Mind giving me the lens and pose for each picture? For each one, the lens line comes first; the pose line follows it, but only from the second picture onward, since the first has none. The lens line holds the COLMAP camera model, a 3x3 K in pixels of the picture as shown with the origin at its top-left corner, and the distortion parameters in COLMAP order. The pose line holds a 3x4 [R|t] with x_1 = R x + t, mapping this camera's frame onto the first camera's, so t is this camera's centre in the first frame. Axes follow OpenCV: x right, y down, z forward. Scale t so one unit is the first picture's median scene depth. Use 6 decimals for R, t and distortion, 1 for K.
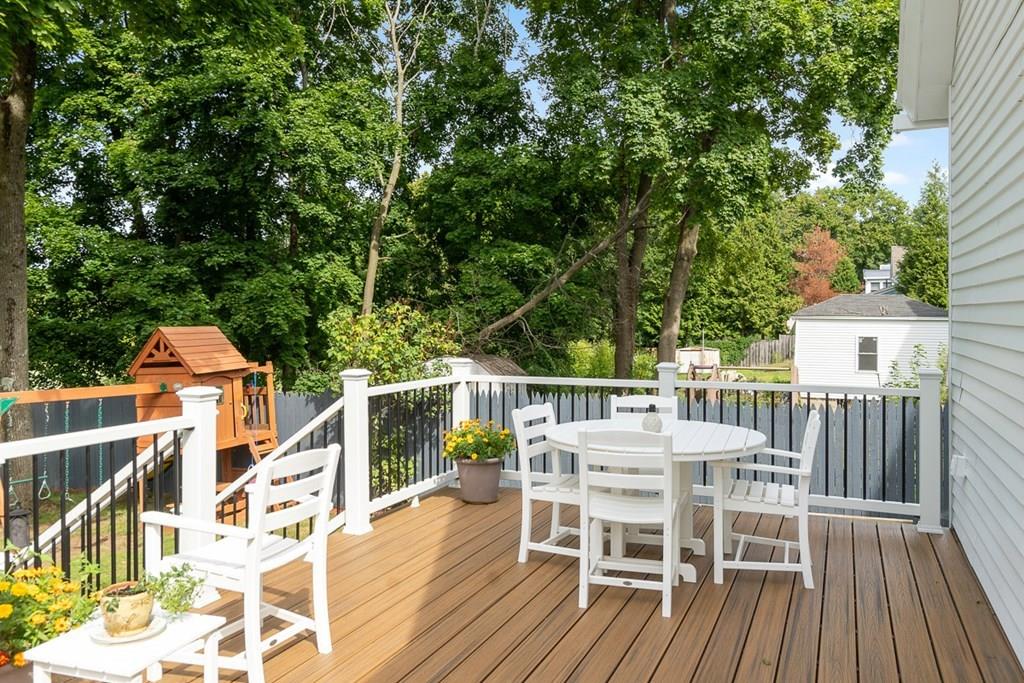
lens RADIAL K [[809.7, 0, 505.1], [0, 809.7, 320.5], [0, 0, 1]] dist [0.001289, -0.009894]
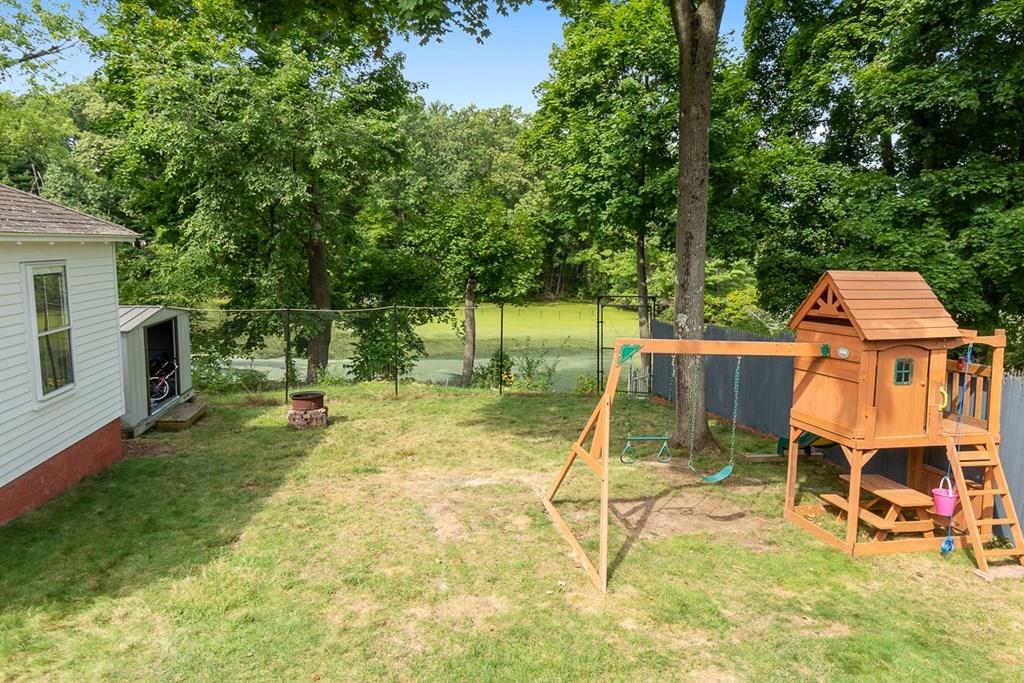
lens RADIAL K [[647.7, 0, 512.3], [0, 647.7, 337.1], [0, 0, 1]] dist [-0.017264, 0.010679]
pose [[0.558112, 0.132205, -0.819166, -0.059268], [-0.025932, 0.989522, 0.142031, -0.005137], [0.829360, -0.058027, 0.555693, 0.270557]]
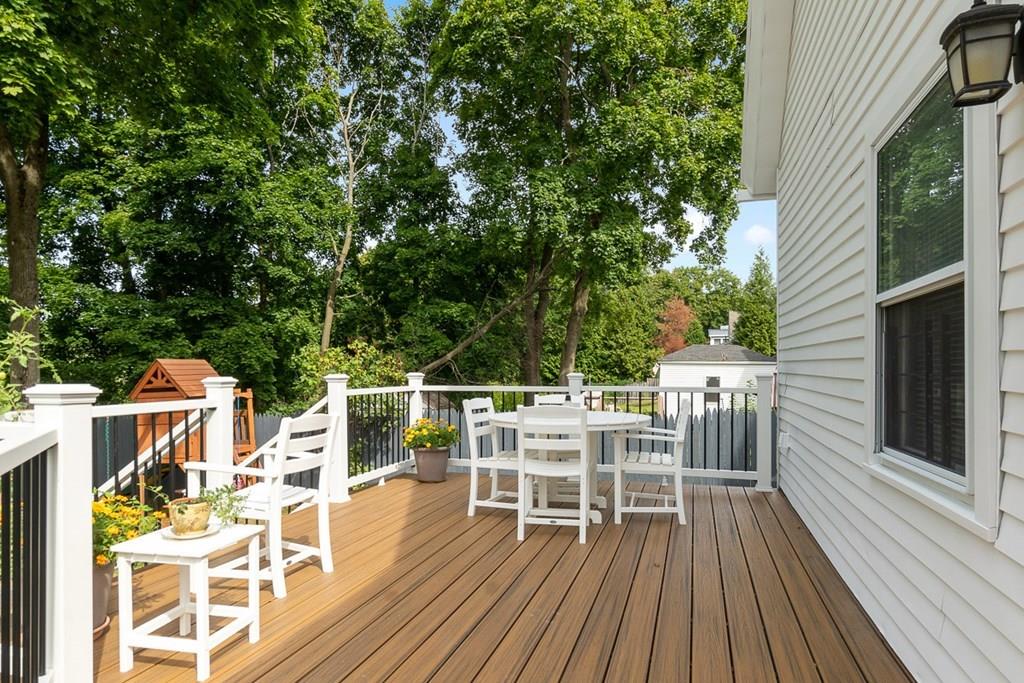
lens RADIAL K [[647.7, 0, 505.5], [0, 647.7, 374.5], [0, 0, 1]] dist [-0.017264, 0.010679]
pose [[0.993451, -0.000061, 0.114257, -0.012222], [-0.000195, 0.999998, 0.002227, 0.019032], [-0.114257, -0.002234, 0.993449, -0.013440]]
